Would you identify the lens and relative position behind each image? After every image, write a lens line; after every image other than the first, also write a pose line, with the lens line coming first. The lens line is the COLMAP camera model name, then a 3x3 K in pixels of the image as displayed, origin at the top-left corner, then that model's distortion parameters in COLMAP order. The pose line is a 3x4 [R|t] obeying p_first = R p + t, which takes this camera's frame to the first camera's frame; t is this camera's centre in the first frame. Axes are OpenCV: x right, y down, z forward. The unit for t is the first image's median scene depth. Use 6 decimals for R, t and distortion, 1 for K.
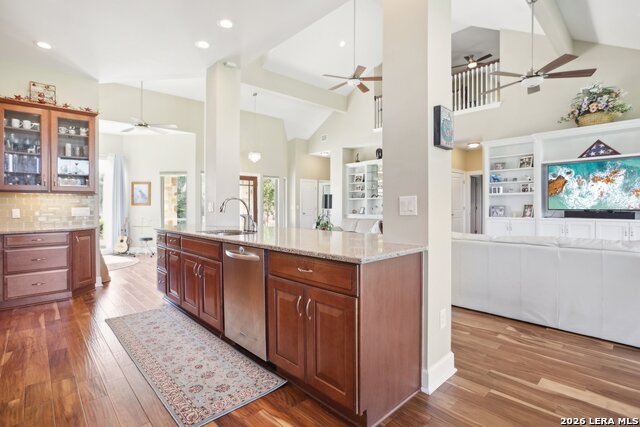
lens RADIAL K [[310.8, 0, 320.0], [0, 310.8, 213.5], [0, 0, 1]] dist [-0.063656, 0.023796]
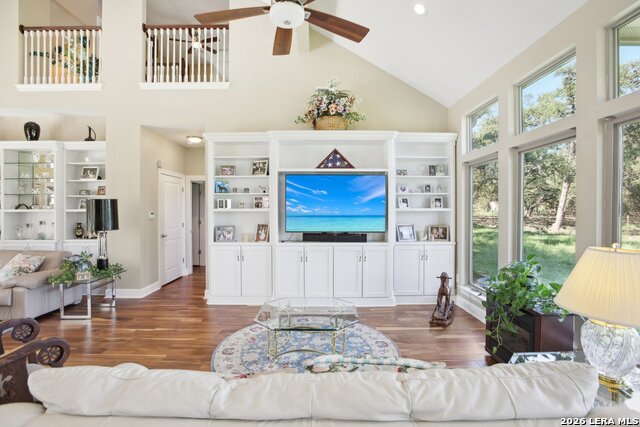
lens RADIAL K [[310.8, 0, 320.0], [0, 310.8, 213.5], [0, 0, 1]] dist [-0.063656, 0.023796]
pose [[0.676289, -0.002047, 0.736633, 0.218228], [0.013660, 0.999859, -0.009763, -0.047867], [-0.736509, 0.016665, 0.676222, 0.376880]]
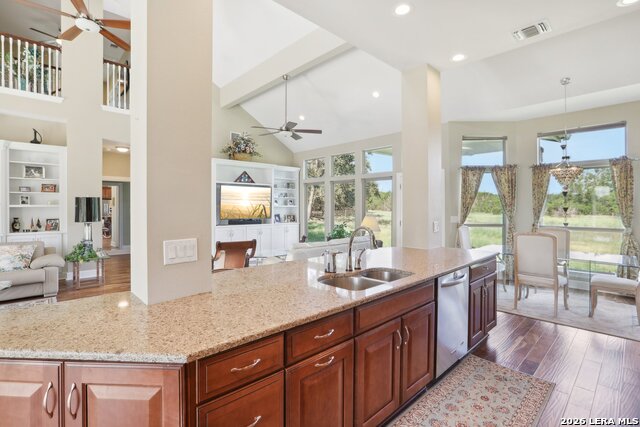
lens RADIAL K [[313.3, 0, 316.2], [0, 313.3, 209.0], [0, 0, 1]] dist [-0.020301, 0.001003]
pose [[0.011664, -0.002056, 0.999930, -0.529880], [0.021042, 0.999777, 0.001811, -0.047410], [-0.999711, 0.021019, 0.011705, 0.541678]]
